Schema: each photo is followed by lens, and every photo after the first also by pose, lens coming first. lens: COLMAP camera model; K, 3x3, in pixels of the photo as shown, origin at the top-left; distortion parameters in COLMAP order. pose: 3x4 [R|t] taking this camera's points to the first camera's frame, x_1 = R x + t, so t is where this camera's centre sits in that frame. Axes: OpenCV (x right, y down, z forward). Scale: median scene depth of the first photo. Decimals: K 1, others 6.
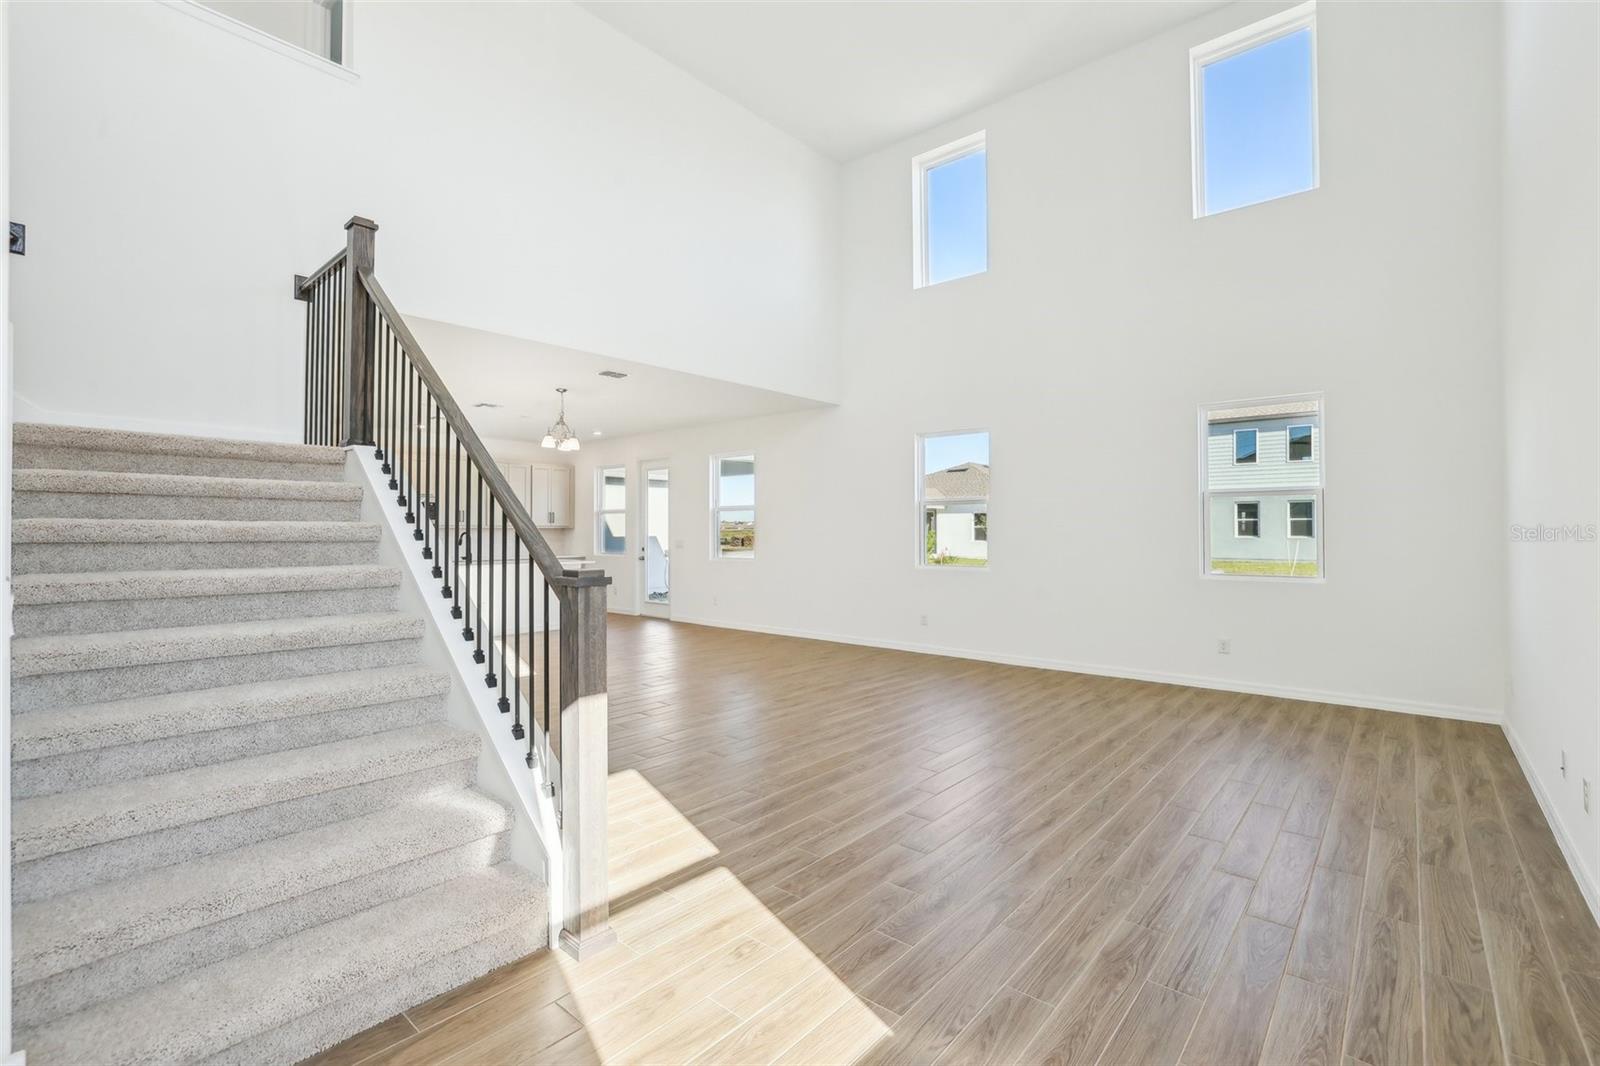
lens RADIAL K [[738.7, 0, 793.8], [0, 738.7, 529.9], [0, 0, 1]] dist [-0.024002, 0.001454]
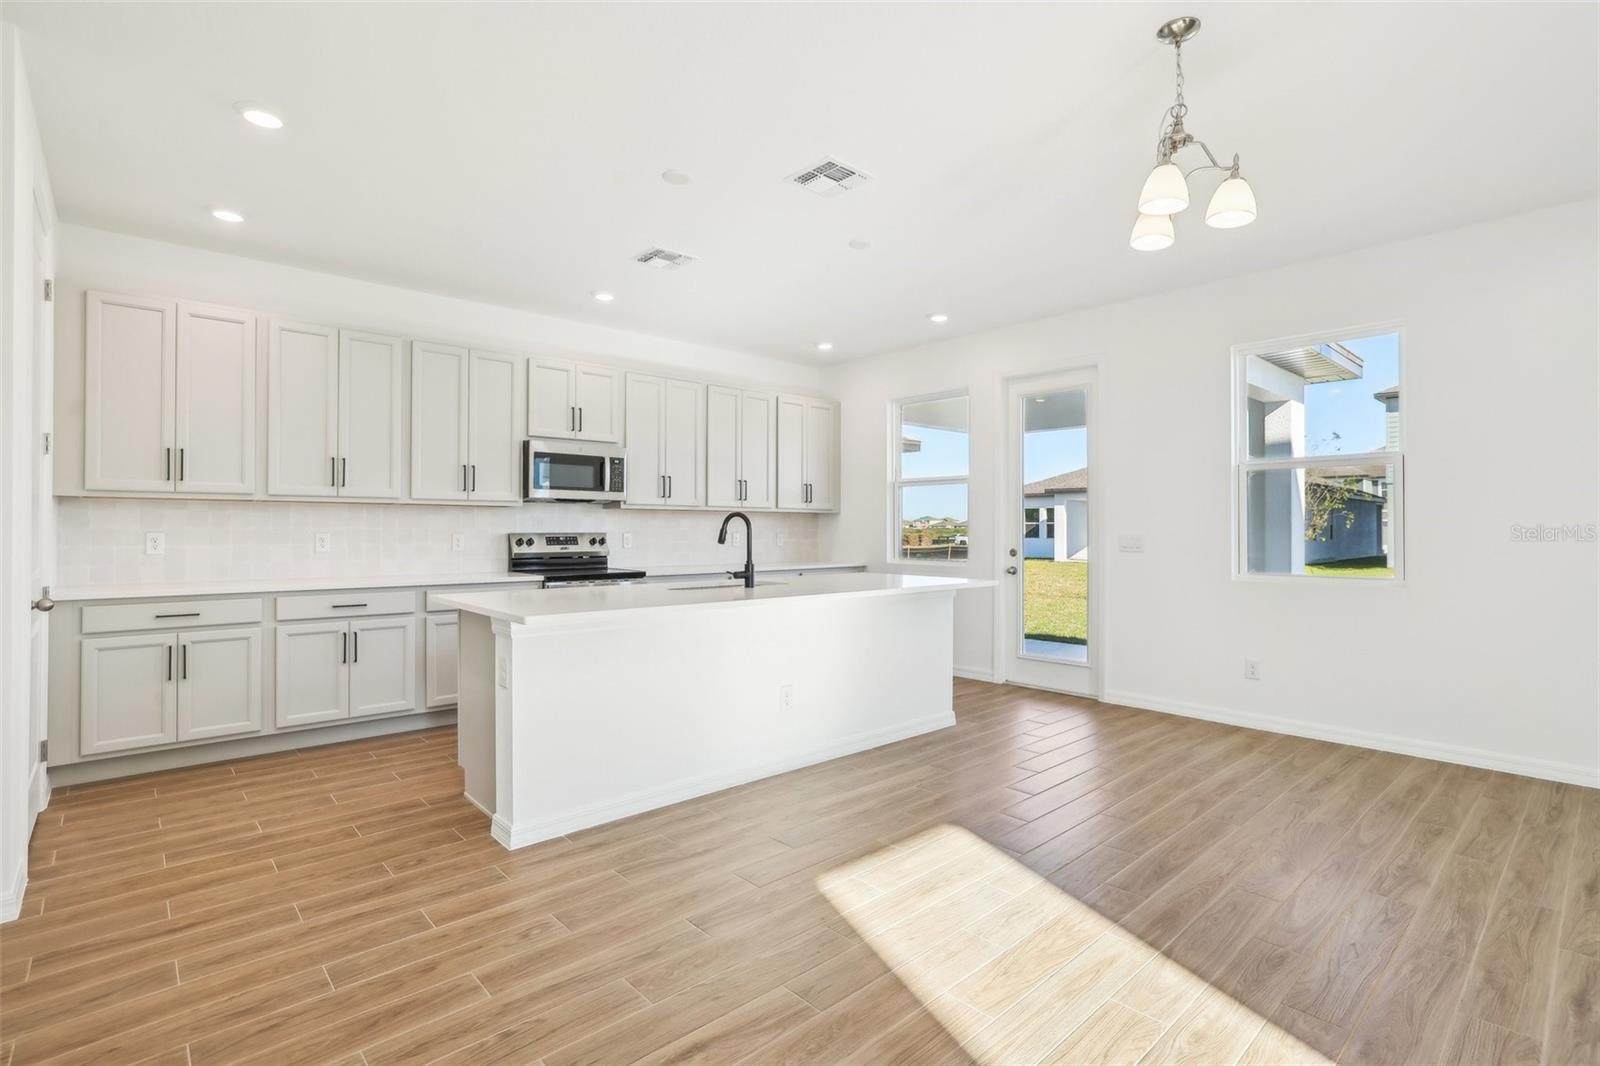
lens RADIAL K [[760.8, 0, 789.2], [0, 760.8, 523.2], [0, 0, 1]] dist [-0.026694, 0.011479]
pose [[0.993818, -0.000683, -0.111017, -0.298963], [0.000204, 0.999991, -0.004325, 0.008258], [0.111019, 0.004276, 0.993809, 0.466322]]
